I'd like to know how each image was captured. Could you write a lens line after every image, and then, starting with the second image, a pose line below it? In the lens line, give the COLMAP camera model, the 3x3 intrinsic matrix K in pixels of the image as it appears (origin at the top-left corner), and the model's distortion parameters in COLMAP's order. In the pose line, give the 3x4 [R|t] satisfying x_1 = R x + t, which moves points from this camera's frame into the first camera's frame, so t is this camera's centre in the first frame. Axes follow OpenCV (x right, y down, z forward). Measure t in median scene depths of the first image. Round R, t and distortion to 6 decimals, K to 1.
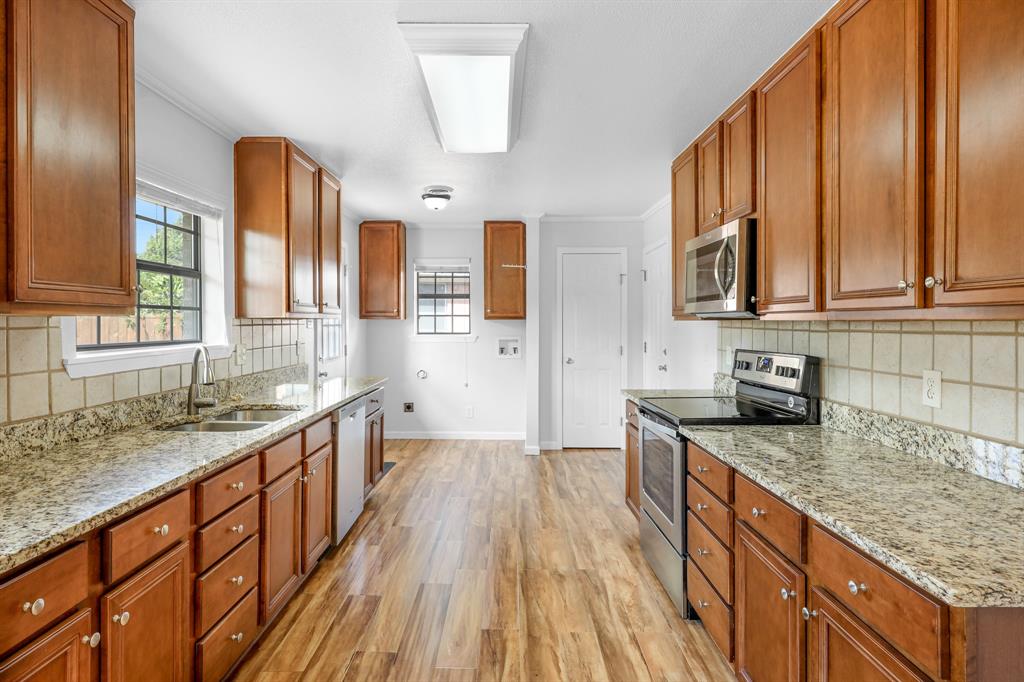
lens RADIAL K [[560.9, 0, 489.9], [0, 560.9, 325.9], [0, 0, 1]] dist [-0.000182, -0.001367]
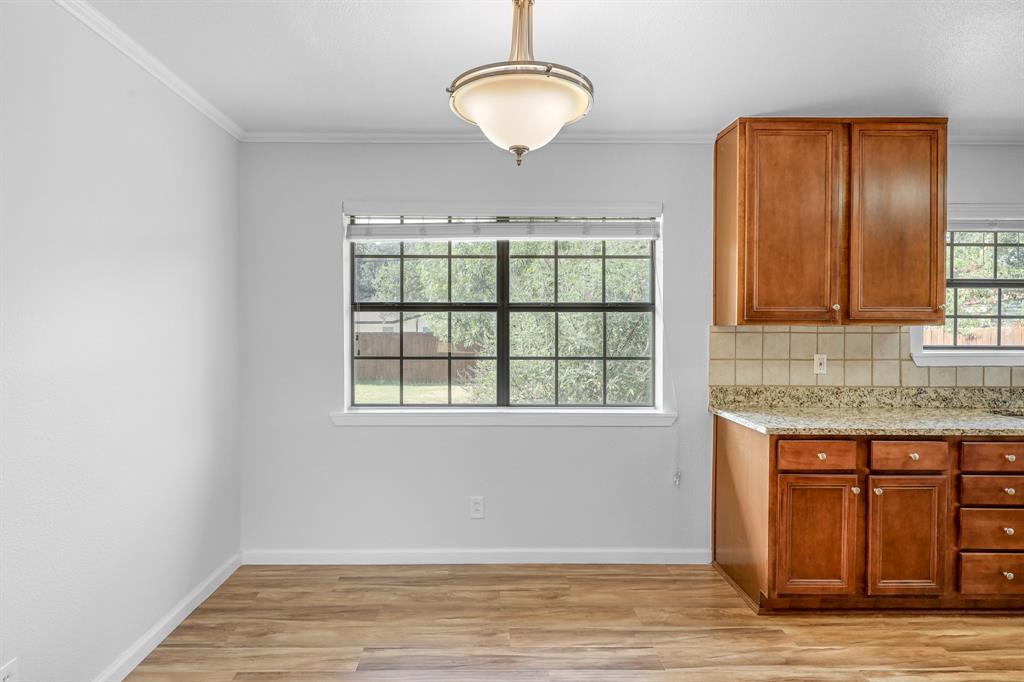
lens RADIAL K [[560.9, 0, 509.8], [0, 560.9, 336.7], [0, 0, 1]] dist [-0.000182, -0.001367]
pose [[0.037893, 0.010456, -0.999227, 0.829919], [-0.007574, 0.999920, 0.010176, 0.005681], [0.999253, 0.007183, 0.037969, -0.202862]]
